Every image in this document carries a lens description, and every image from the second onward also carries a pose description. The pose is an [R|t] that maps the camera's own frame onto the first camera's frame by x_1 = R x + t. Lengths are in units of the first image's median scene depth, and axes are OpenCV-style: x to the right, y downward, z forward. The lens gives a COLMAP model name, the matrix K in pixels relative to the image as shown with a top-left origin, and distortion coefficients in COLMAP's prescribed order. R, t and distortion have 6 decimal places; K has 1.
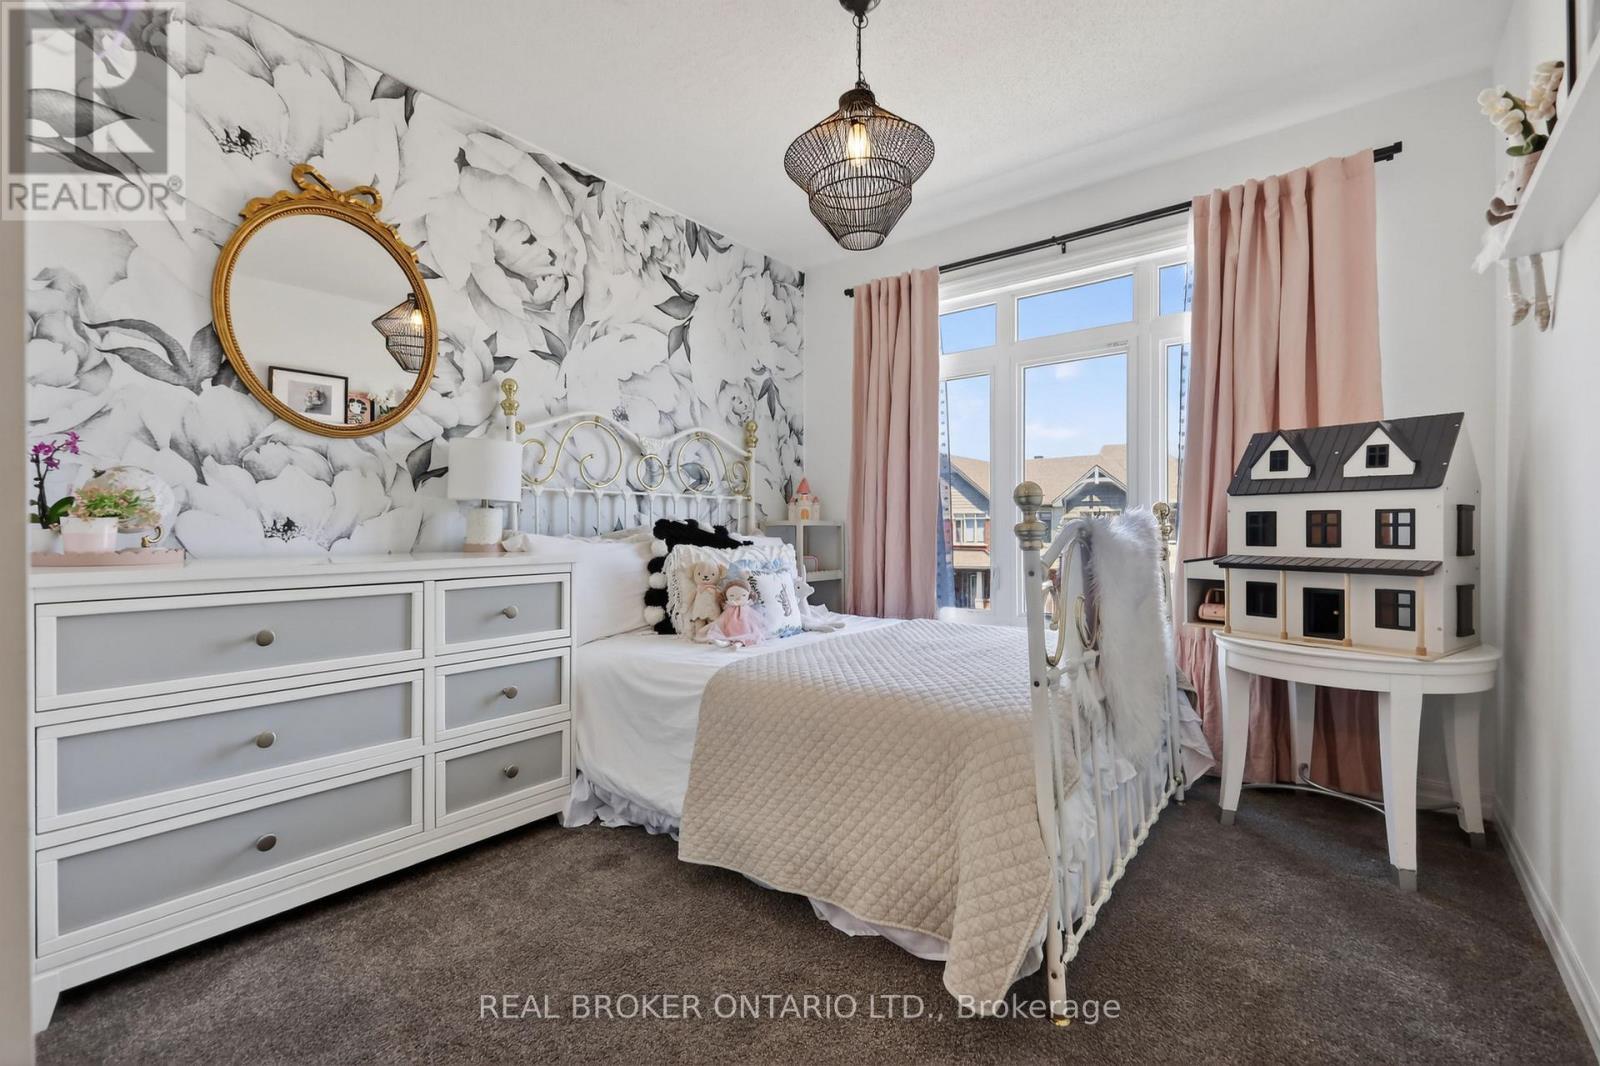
lens RADIAL K [[698.7, 0, 796.1], [0, 698.7, 537.7], [0, 0, 1]] dist [0.003776, -0.000558]
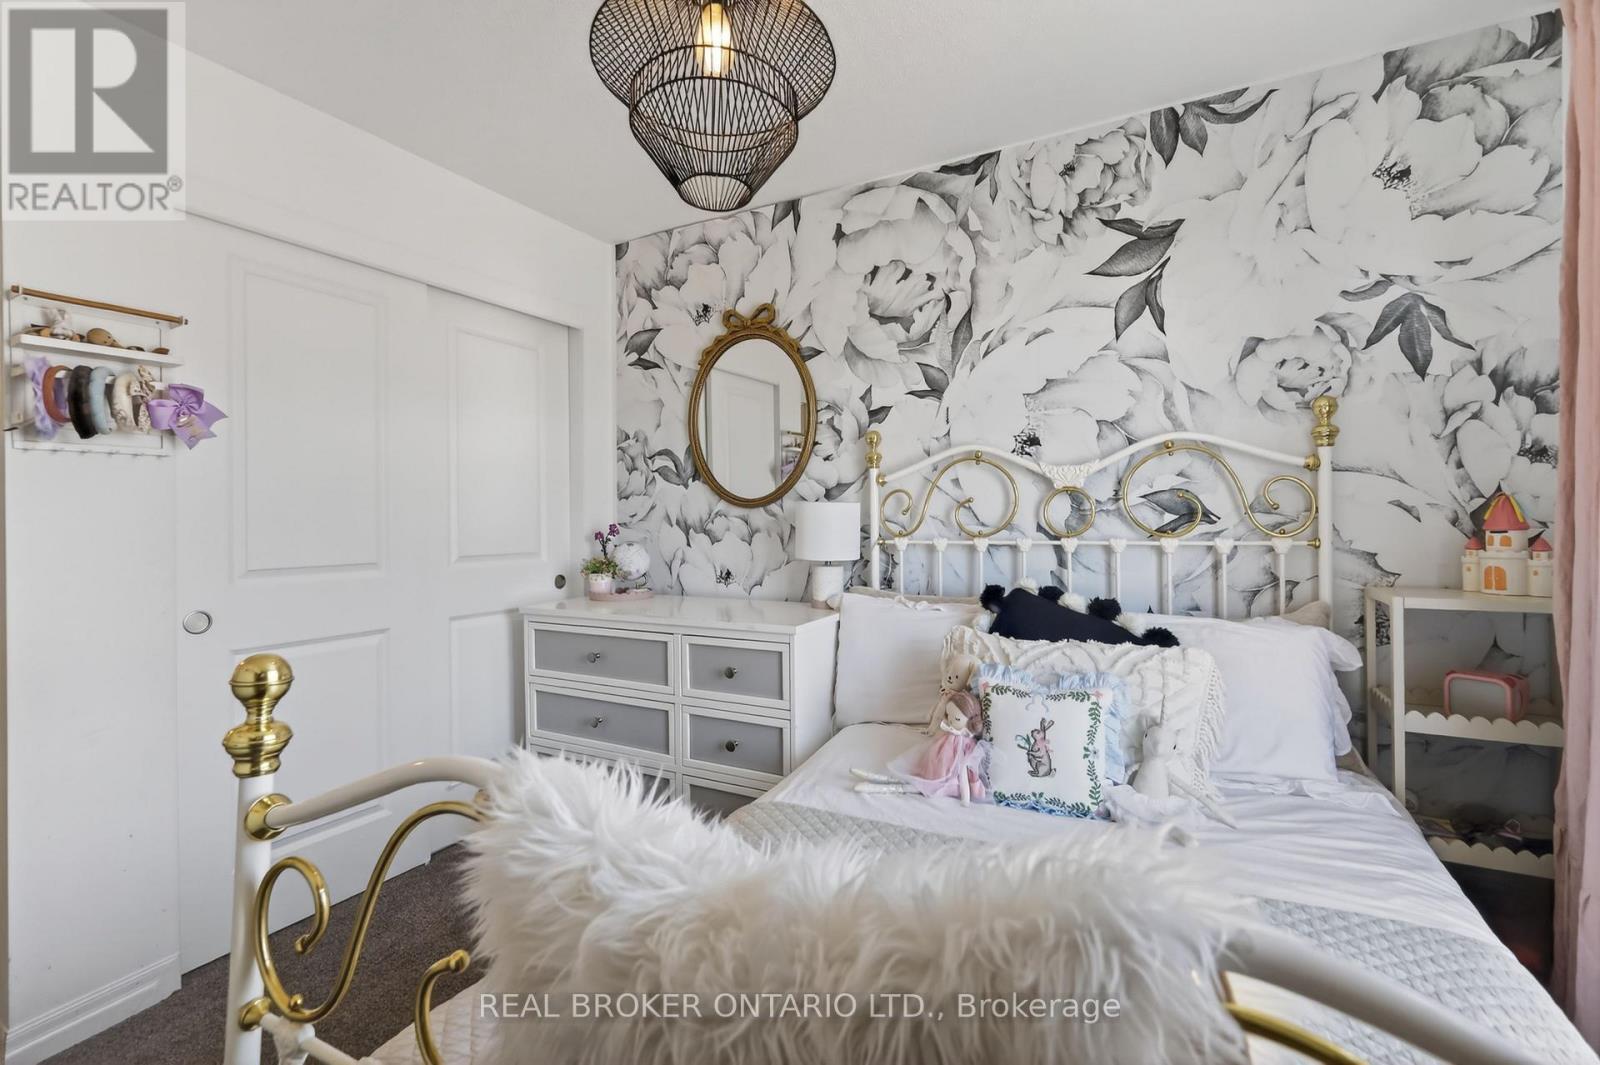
lens RADIAL K [[698.7, 0, 794.7], [0, 698.7, 519.7], [0, 0, 1]] dist [0.003776, -0.000558]
pose [[0.183934, 0.006316, -0.982918, 0.504997], [0.002345, 0.999974, 0.006864, -0.103720], [0.982936, -0.003567, 0.183914, 0.671523]]
